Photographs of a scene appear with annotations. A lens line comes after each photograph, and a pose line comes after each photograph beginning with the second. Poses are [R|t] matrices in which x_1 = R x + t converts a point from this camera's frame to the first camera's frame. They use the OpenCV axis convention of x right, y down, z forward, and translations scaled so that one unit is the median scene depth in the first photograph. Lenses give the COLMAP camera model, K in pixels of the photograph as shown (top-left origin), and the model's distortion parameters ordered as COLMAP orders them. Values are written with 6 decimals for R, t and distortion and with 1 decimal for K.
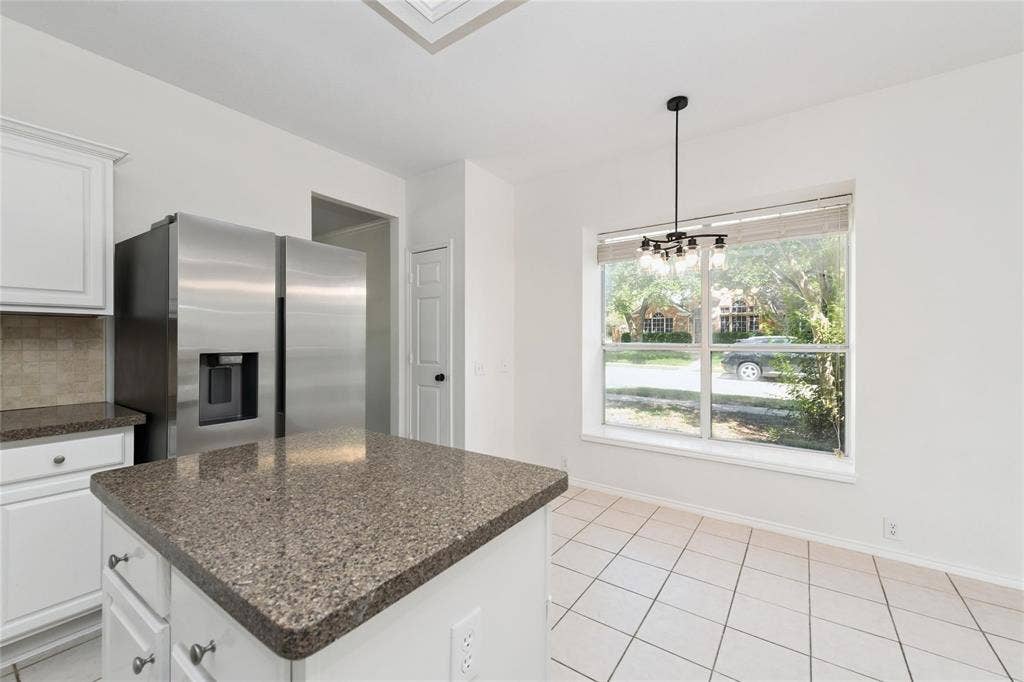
lens RADIAL K [[406.0, 0, 512.0], [0, 406.0, 341.0], [0, 0, 1]] dist [-0.000480, -0.000059]
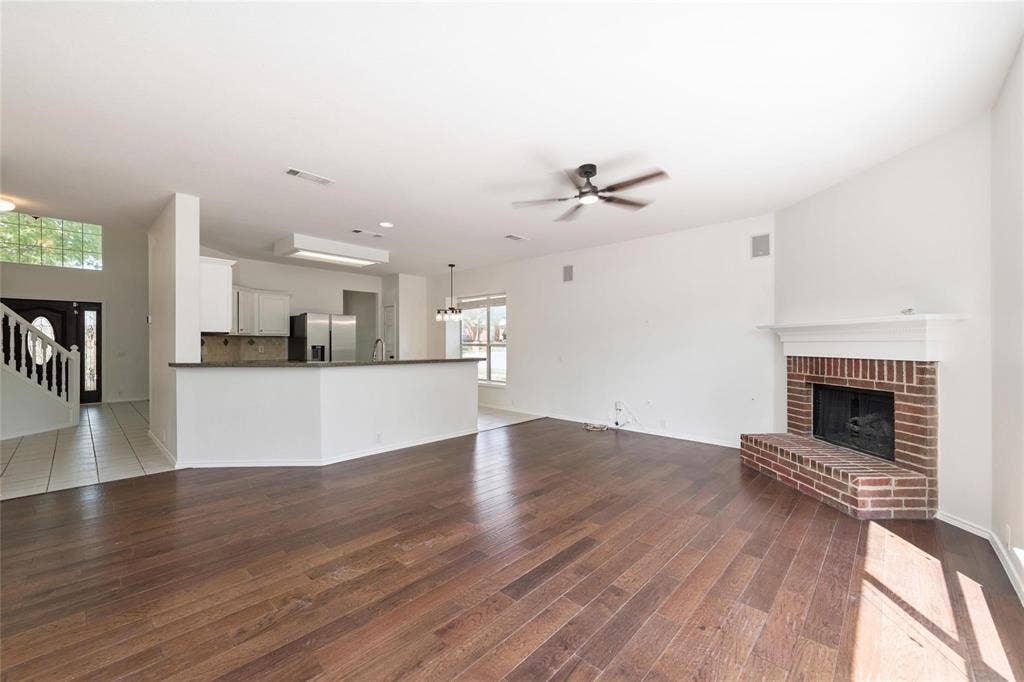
lens RADIAL K [[406.0, 0, 512.0], [0, 406.0, 341.0], [0, 0, 1]] dist [-0.000480, -0.000059]
pose [[0.993492, -0.005034, -0.113787, 1.467594], [0.003742, 0.999926, -0.011568, 0.033147], [0.113837, 0.011067, 0.993438, -2.440364]]
